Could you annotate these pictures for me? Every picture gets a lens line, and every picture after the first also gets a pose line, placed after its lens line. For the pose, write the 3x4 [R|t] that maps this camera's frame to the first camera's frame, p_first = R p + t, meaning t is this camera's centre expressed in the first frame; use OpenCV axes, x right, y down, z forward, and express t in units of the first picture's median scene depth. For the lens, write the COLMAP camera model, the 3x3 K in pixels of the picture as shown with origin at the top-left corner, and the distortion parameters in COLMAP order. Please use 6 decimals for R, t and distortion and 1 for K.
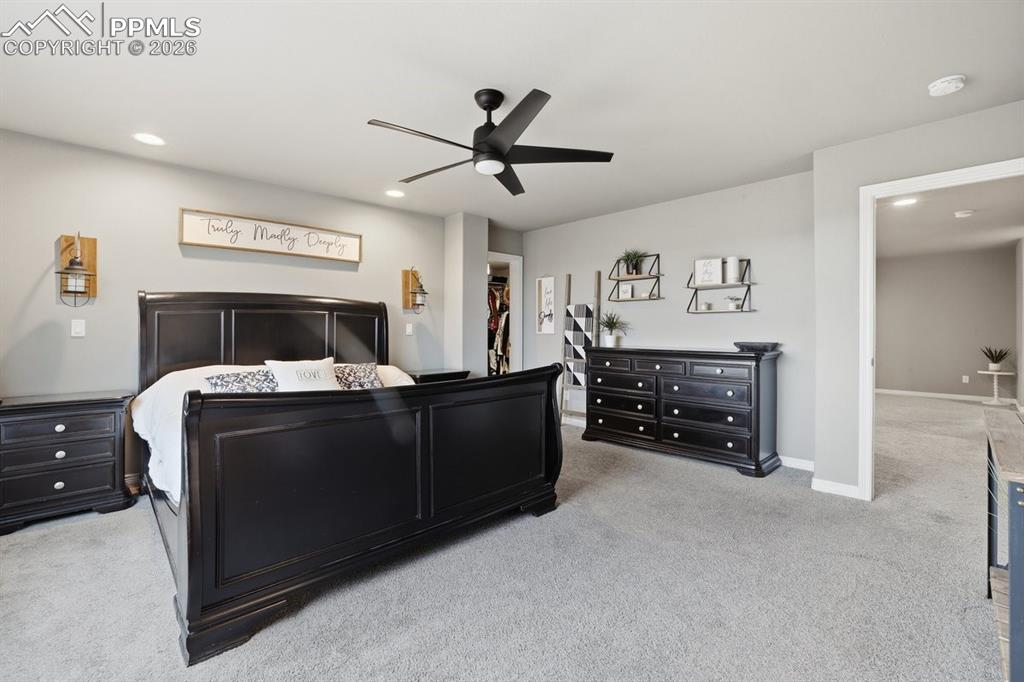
lens RADIAL K [[446.2, 0, 512.8], [0, 446.2, 335.5], [0, 0, 1]] dist [0.002795, 0.001059]
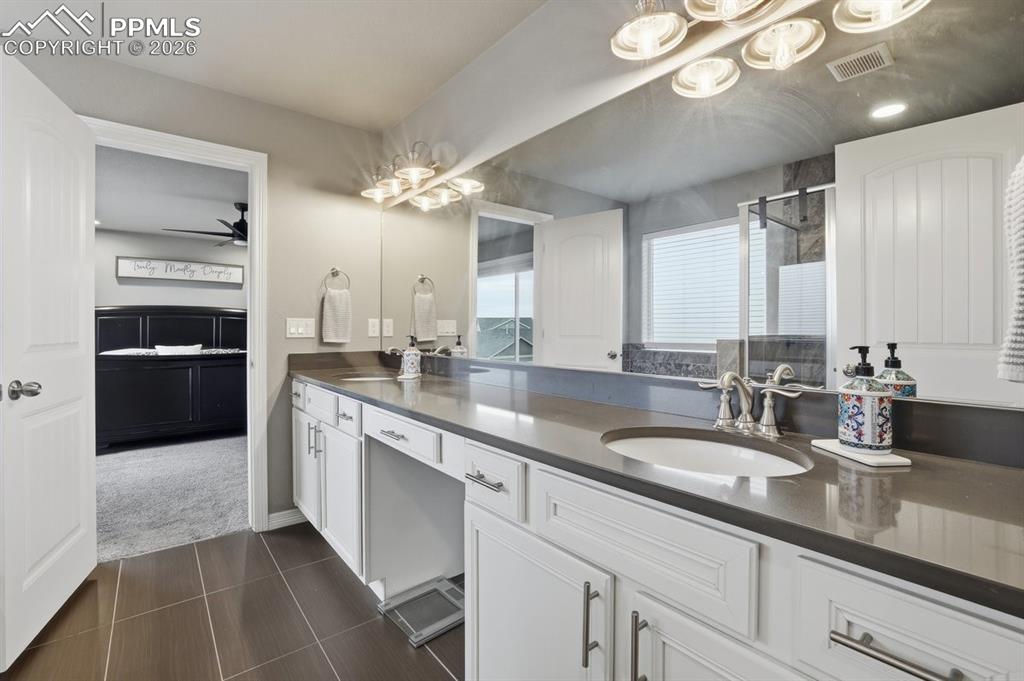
lens RADIAL K [[446.2, 0, 511.0], [0, 446.2, 336.3], [0, 0, 1]] dist [0.002795, 0.001059]
pose [[0.996583, 0.001685, -0.082584, 0.798740], [-0.001555, 0.999997, 0.001646, 0.013066], [0.082586, -0.001512, 0.996583, -0.511763]]
